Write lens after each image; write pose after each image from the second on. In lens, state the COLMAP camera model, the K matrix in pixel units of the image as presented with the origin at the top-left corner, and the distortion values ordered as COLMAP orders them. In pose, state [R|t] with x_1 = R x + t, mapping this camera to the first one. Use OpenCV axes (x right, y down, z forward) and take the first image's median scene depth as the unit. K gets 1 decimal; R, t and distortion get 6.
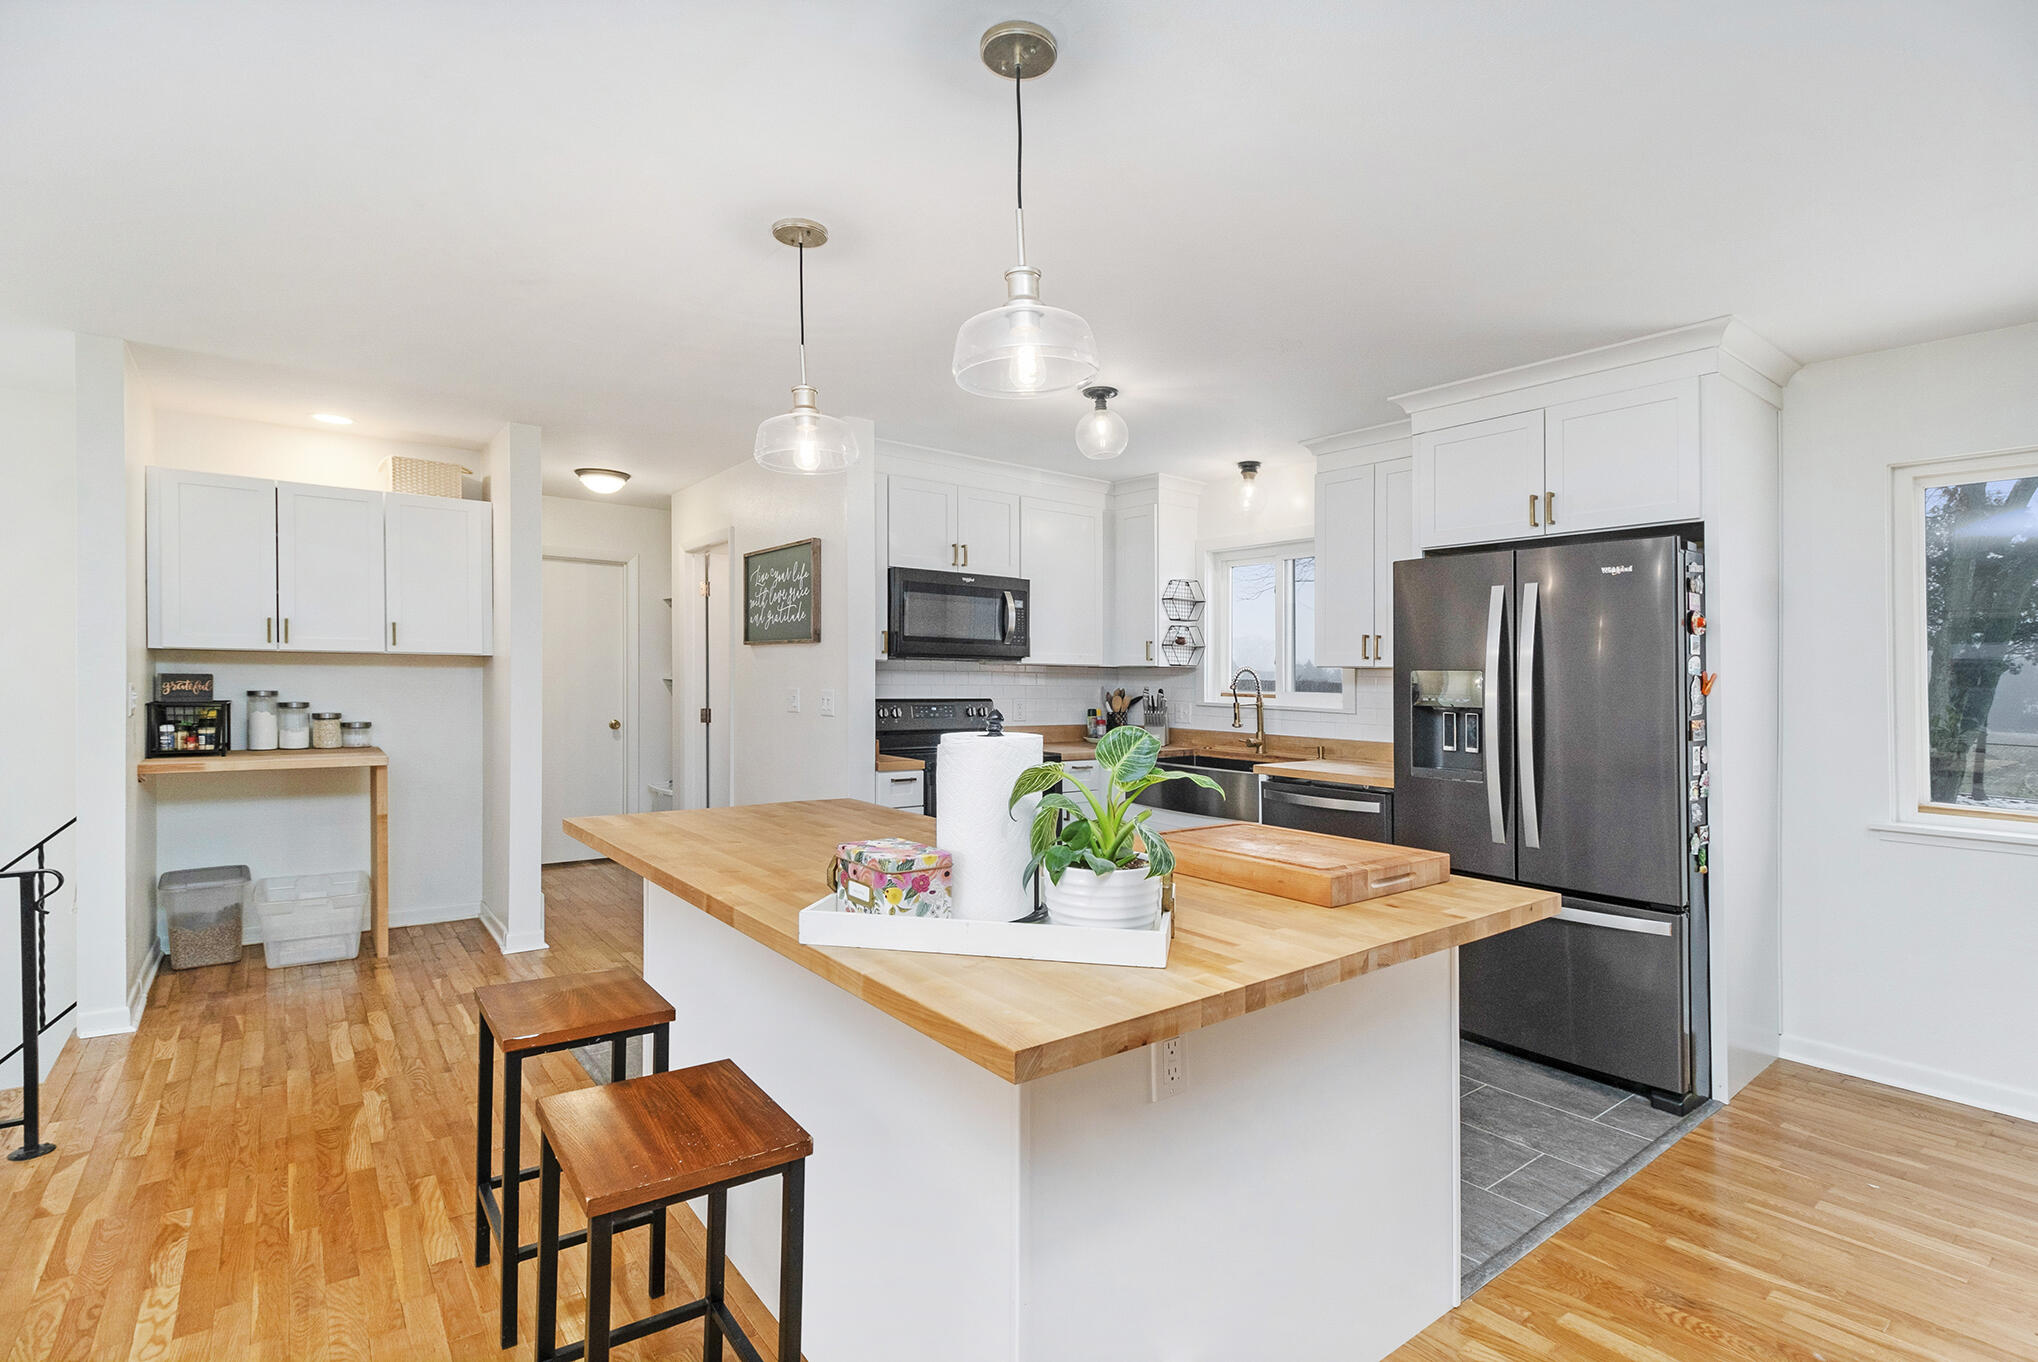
lens RADIAL K [[979.4, 0, 1067.1], [0, 979.4, 678.9], [0, 0, 1]] dist [-0.000932, -0.000325]
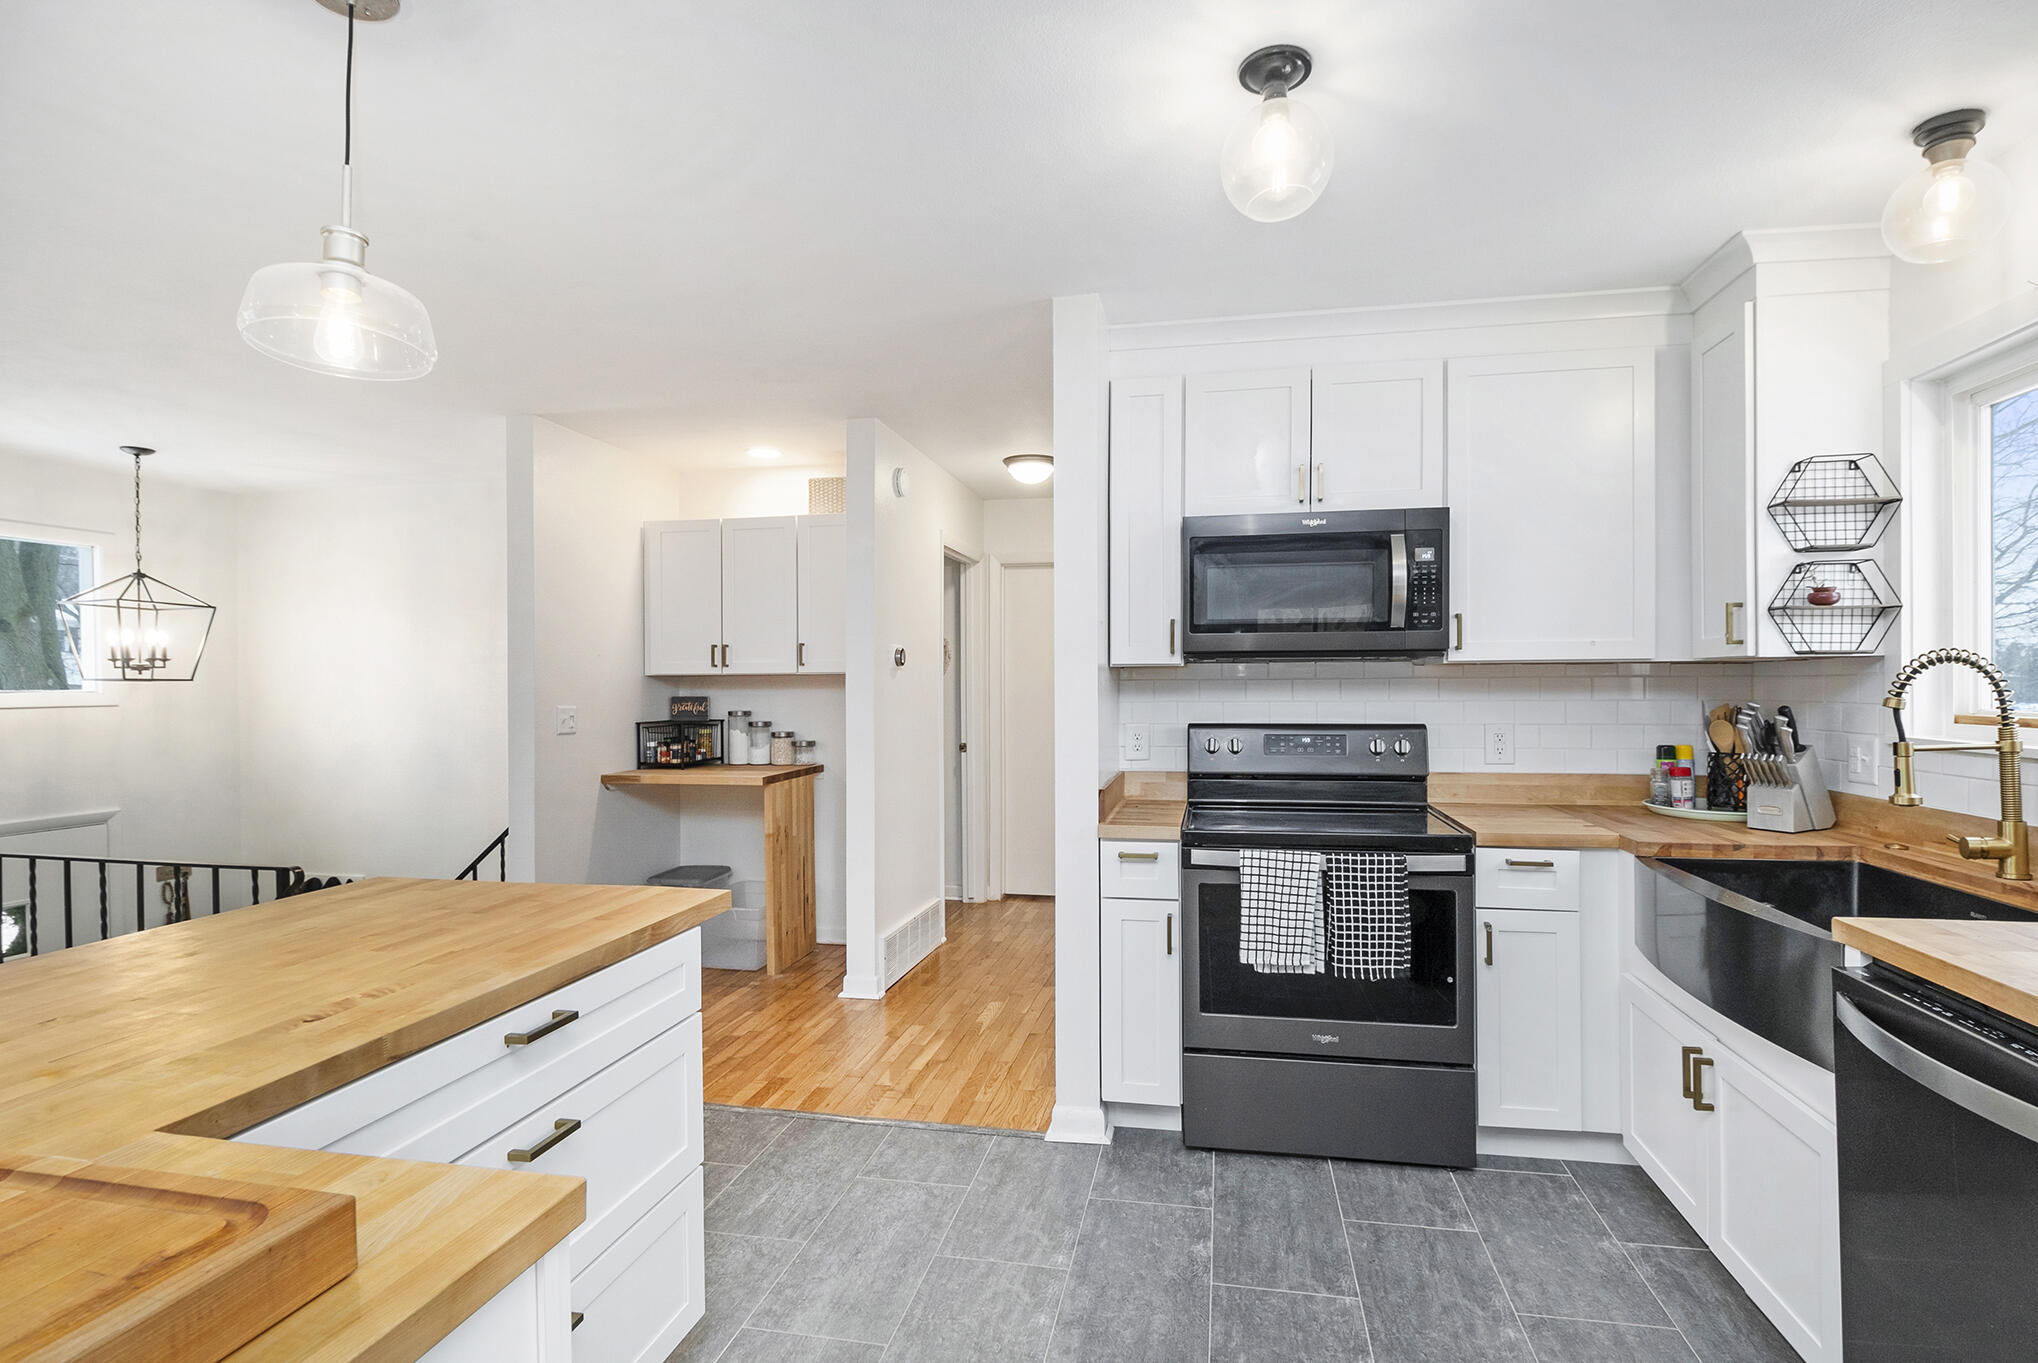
lens RADIAL K [[1025.7, 0, 1024.6], [0, 1025.7, 697.1], [0, 0, 1]] dist [0.000515, -0.017394]
pose [[0.642111, -0.009482, -0.766553, 0.267587], [0.013851, 0.999904, -0.000766, 0.001652], [0.766487, -0.010125, 0.642181, 0.492033]]
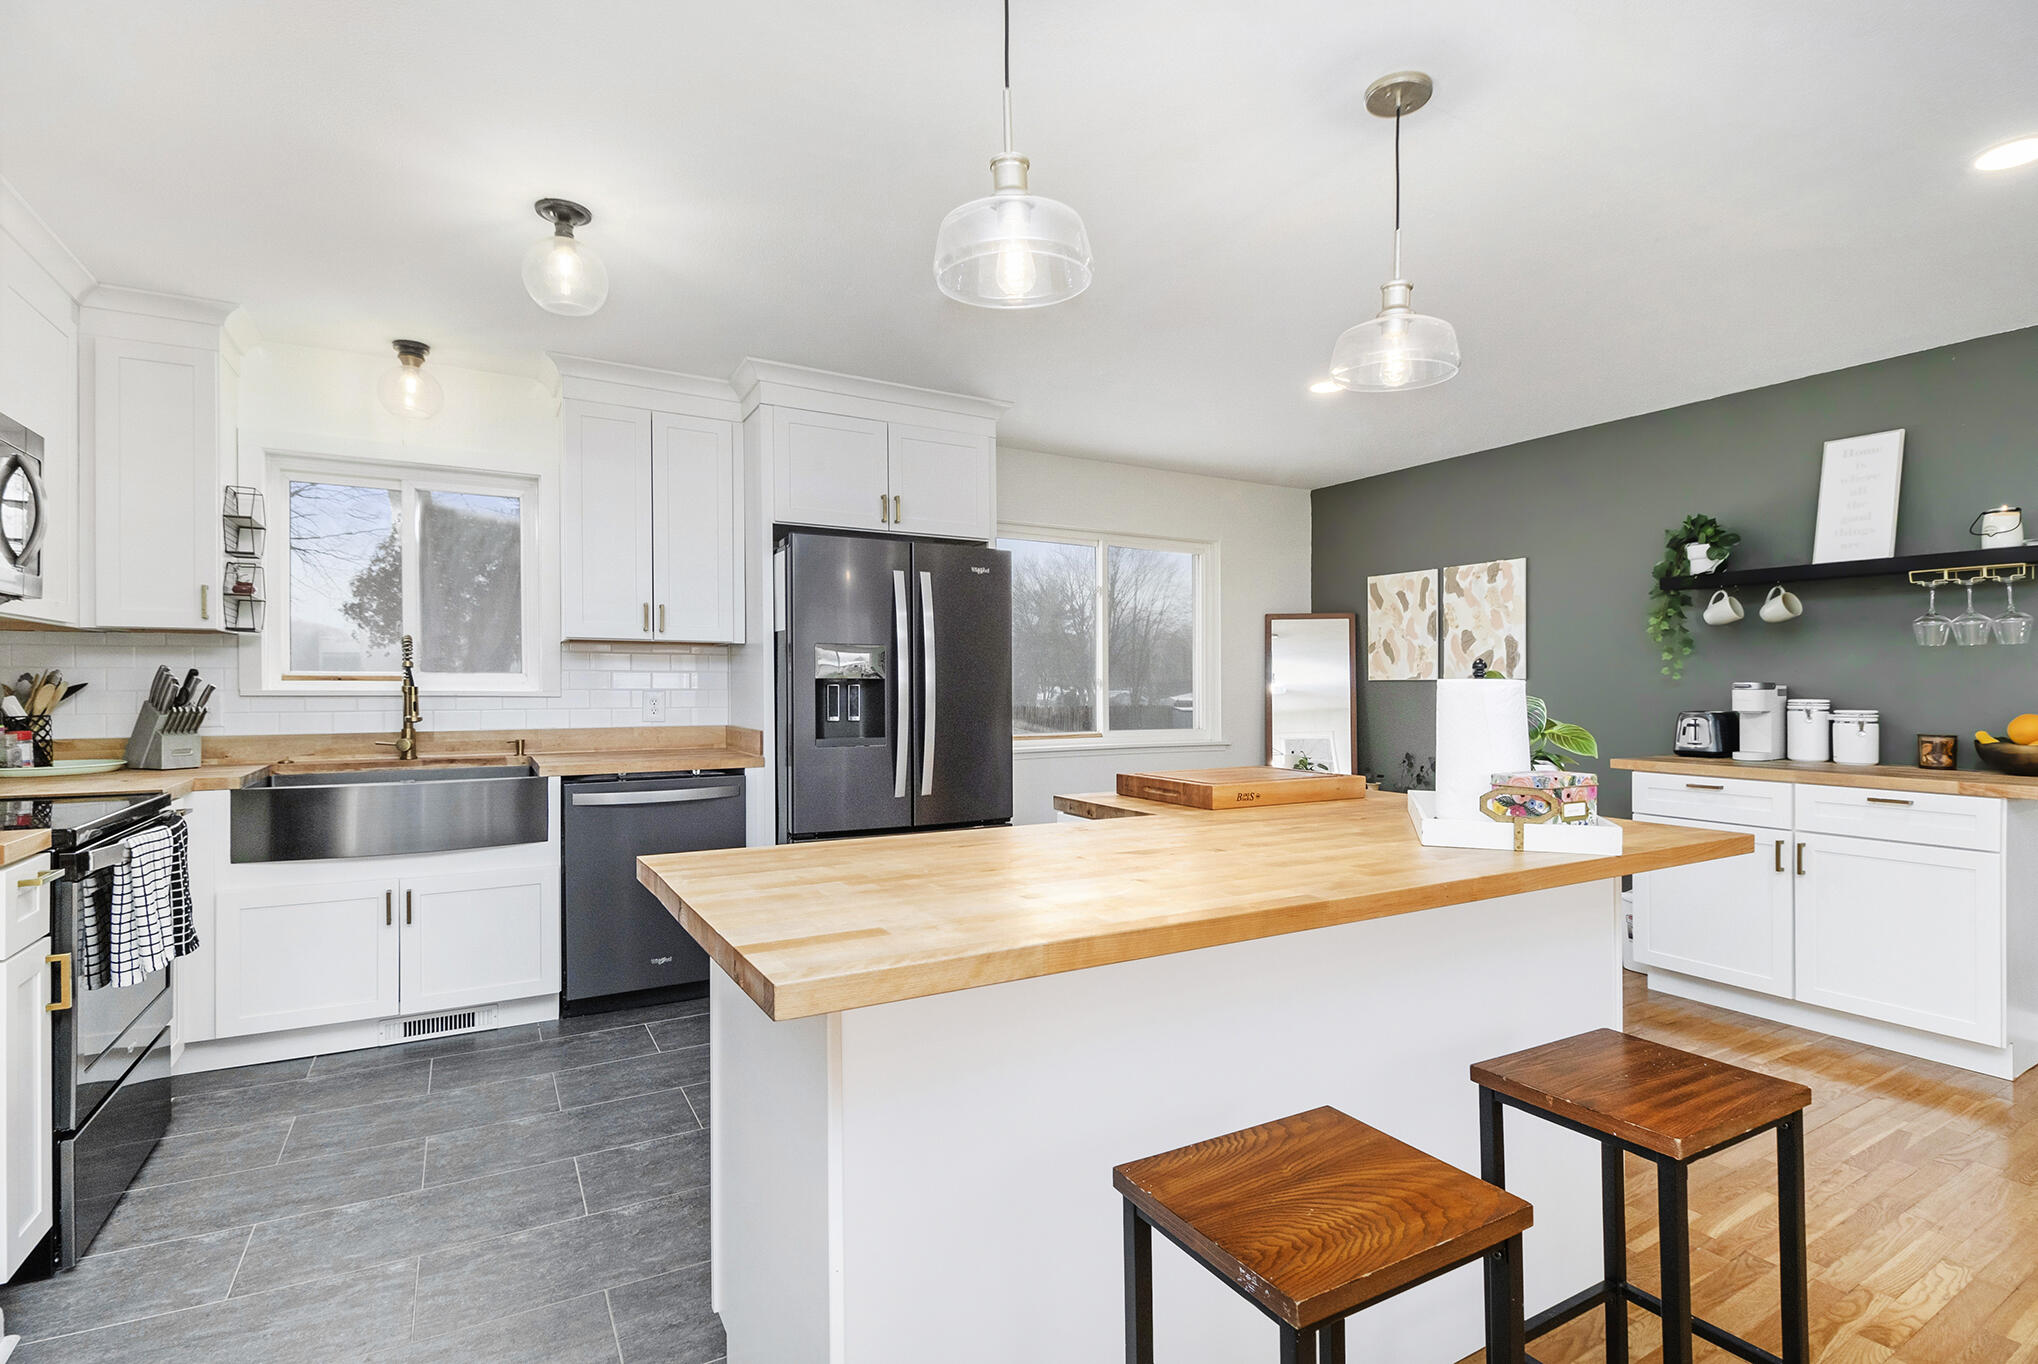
lens RADIAL K [[979.4, 0, 1067.1], [0, 979.4, 679.9], [0, 0, 1]] dist [-0.000932, -0.000325]
pose [[0.121181, -0.011674, 0.992562, -0.480131], [0.003292, 0.999930, 0.011359, 0.013804], [-0.992625, 0.001891, 0.121210, 0.479018]]
